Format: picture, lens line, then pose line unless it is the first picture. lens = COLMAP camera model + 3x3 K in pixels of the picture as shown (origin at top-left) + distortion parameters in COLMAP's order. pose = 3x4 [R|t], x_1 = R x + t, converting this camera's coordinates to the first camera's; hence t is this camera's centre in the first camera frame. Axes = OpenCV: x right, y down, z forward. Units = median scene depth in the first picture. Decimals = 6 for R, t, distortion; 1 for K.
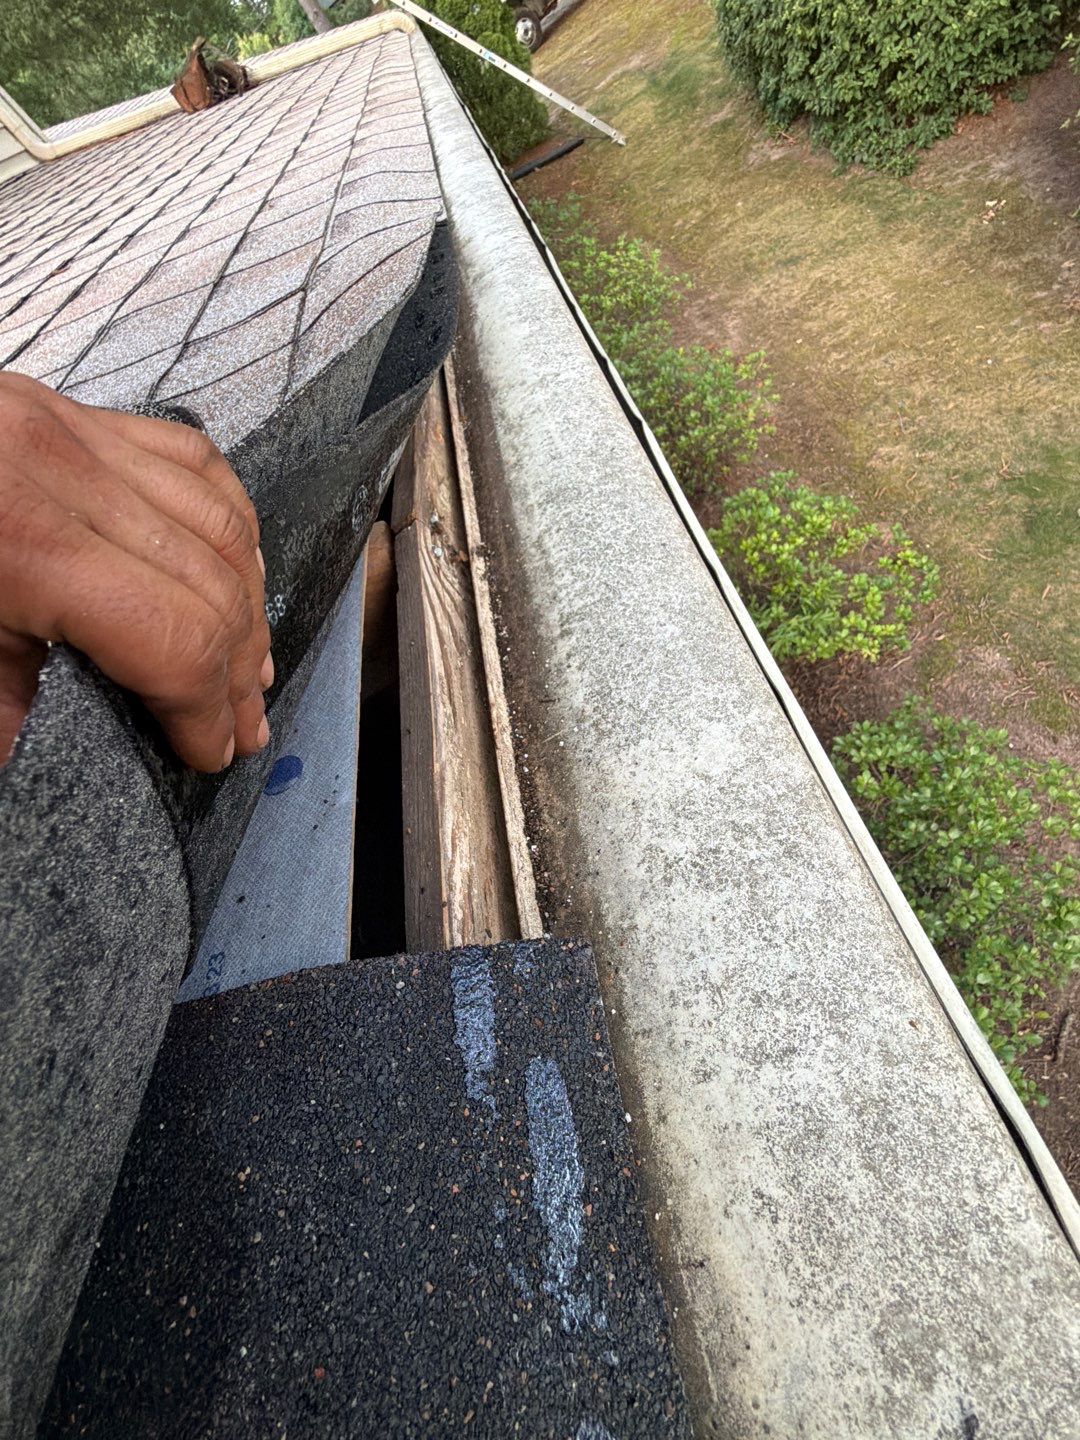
lens RADIAL K [[655.5, 0, 540.0], [0, 655.5, 720.0], [0, 0, 1]] dist [-0.002027, 0.000257]
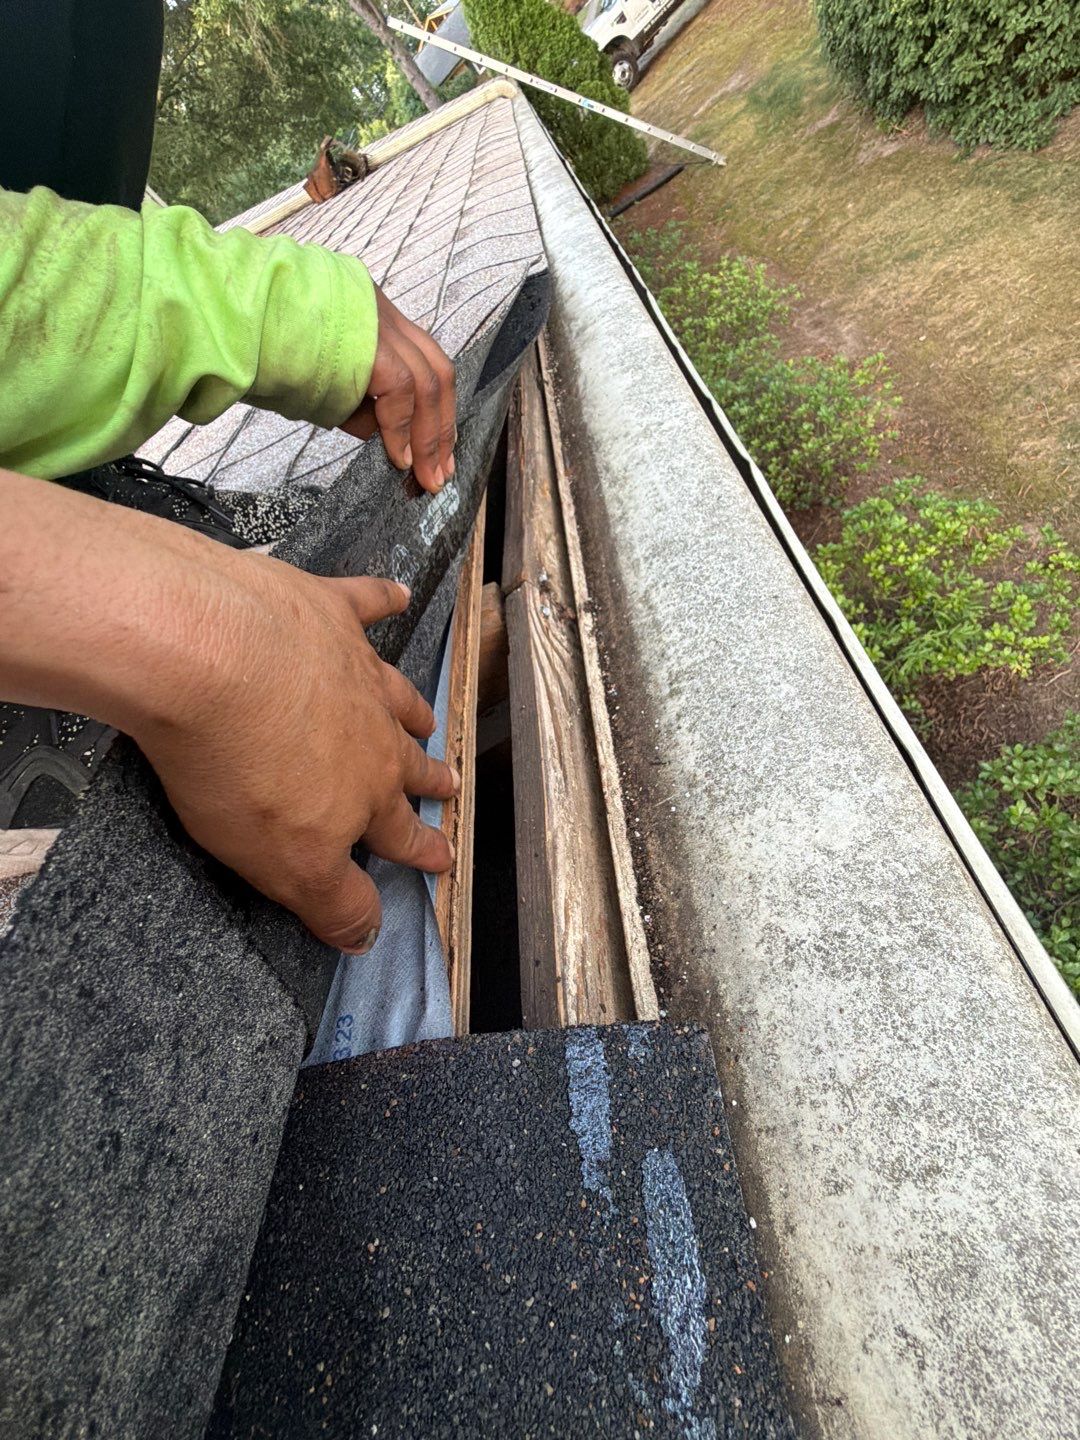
lens RADIAL K [[655.5, 0, 540.0], [0, 655.5, 720.0], [0, 0, 1]] dist [-0.002027, 0.000257]
pose [[0.985487, -0.022358, -0.168272, 0.003840], [0.016338, 0.999179, -0.037077, -0.056678], [0.168962, 0.033790, 0.985043, -0.010079]]
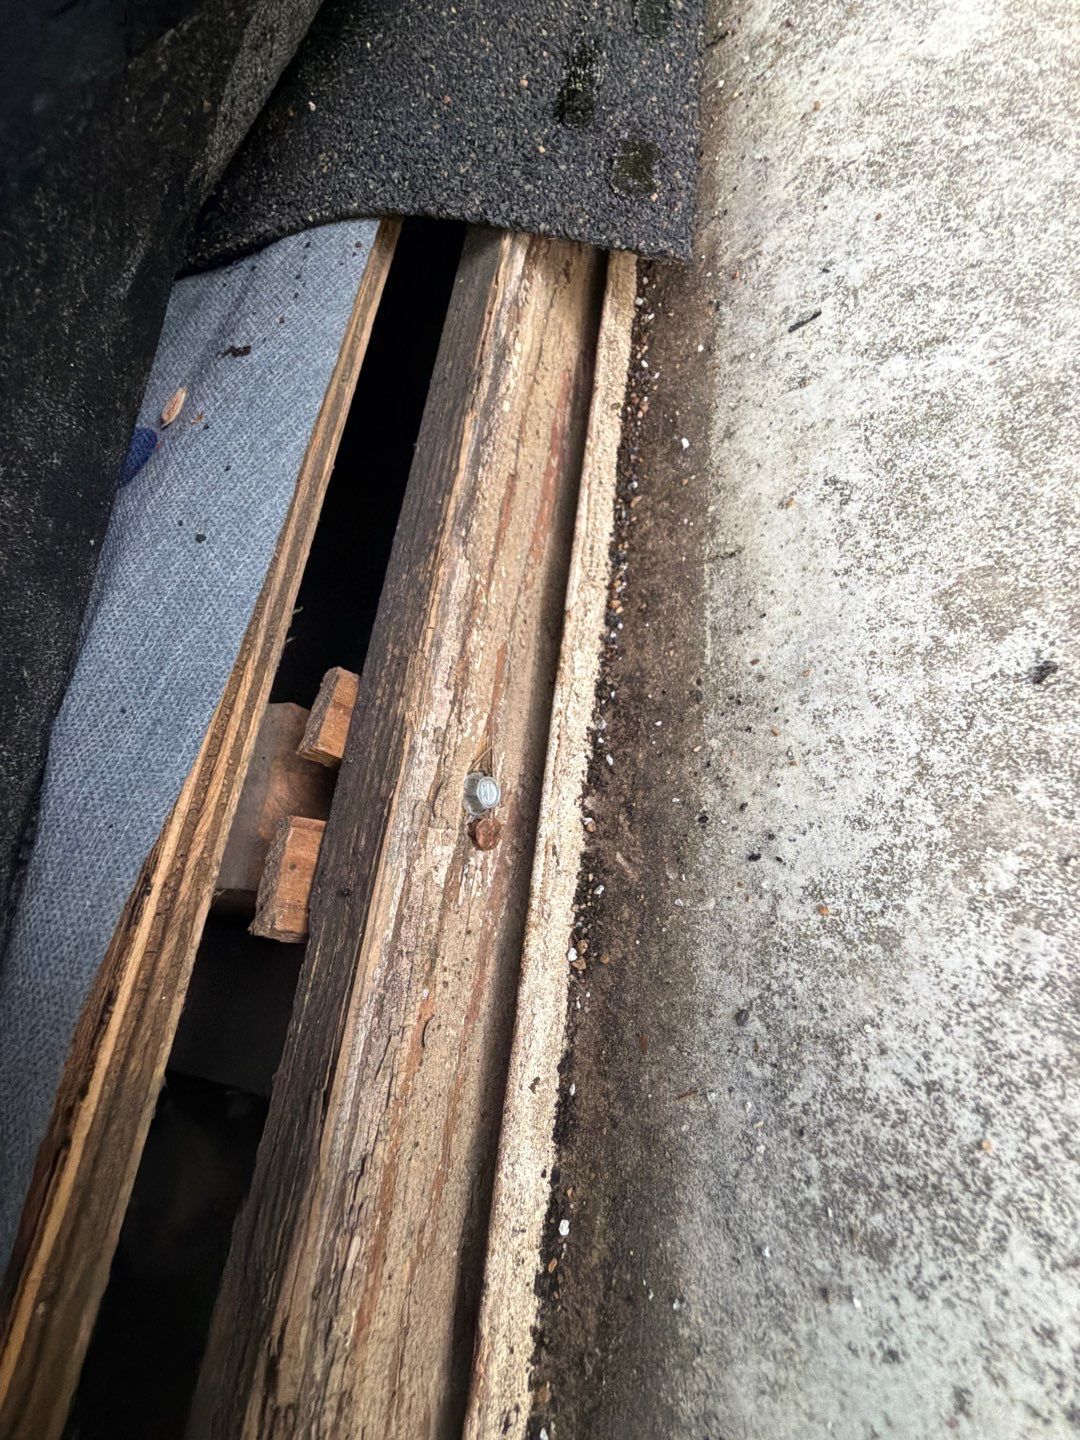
lens RADIAL K [[655.5, 0, 540.0], [0, 655.5, 720.0], [0, 0, 1]] dist [-0.002027, 0.000257]
pose [[0.961747, 0.229061, -0.150244, 0.096258], [-0.161857, 0.917644, 0.362949, 0.392200], [0.221008, -0.324747, 0.919617, 0.070994]]
